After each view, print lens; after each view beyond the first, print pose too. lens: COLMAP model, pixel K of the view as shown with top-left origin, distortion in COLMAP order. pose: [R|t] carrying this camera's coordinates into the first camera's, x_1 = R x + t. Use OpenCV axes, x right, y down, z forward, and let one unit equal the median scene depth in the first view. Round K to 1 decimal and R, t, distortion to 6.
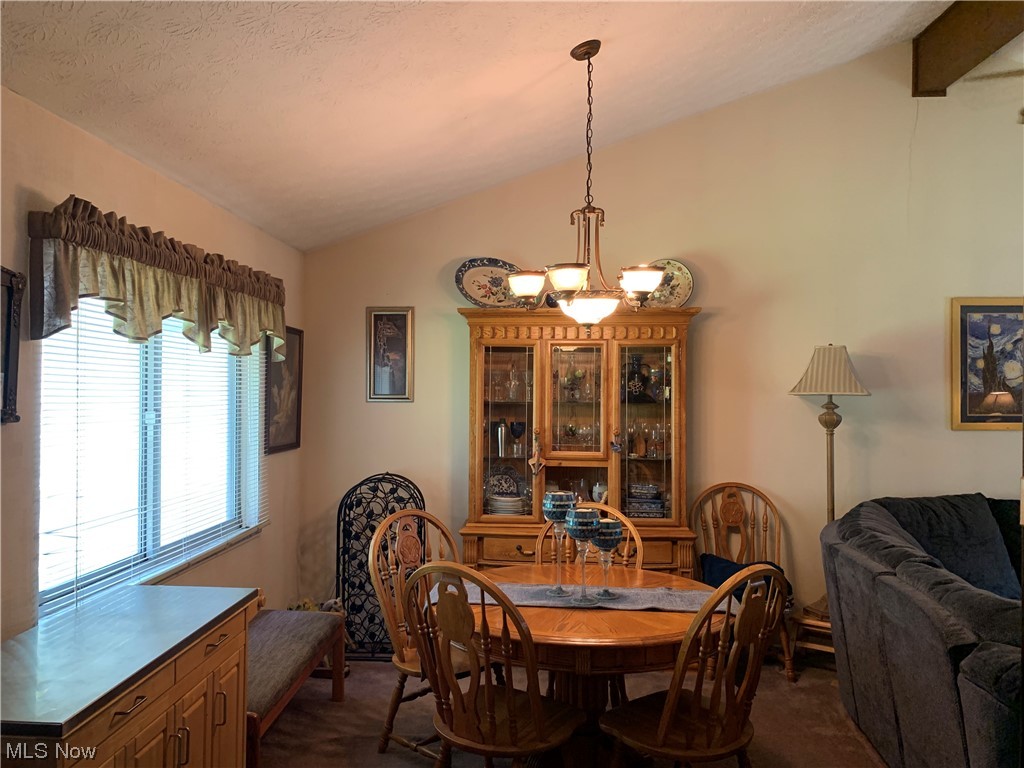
lens RADIAL K [[783.3, 0, 508.5], [0, 783.3, 383.1], [0, 0, 1]] dist [0.037420, -0.054970]
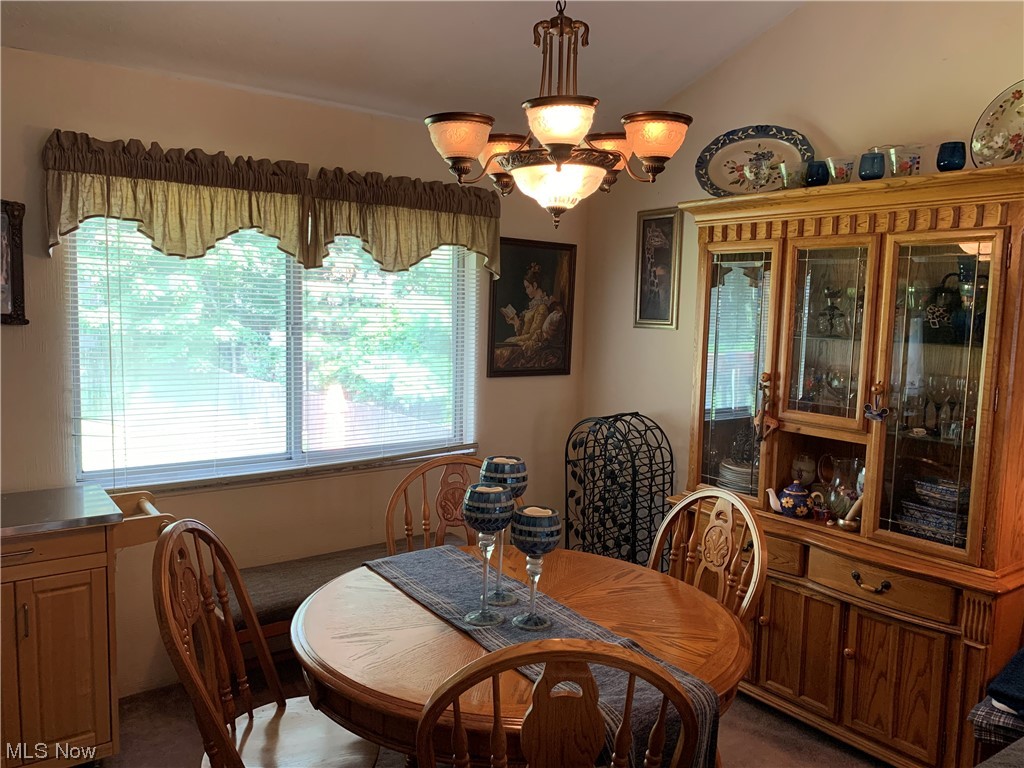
lens RADIAL K [[783.3, 0, 509.1], [0, 783.3, 386.6], [0, 0, 1]] dist [0.037420, -0.054970]
pose [[0.644026, 0.092557, -0.759384, 0.411910], [-0.017606, 0.994184, 0.106244, 0.000920], [0.764801, -0.055054, 0.641910, 0.392150]]
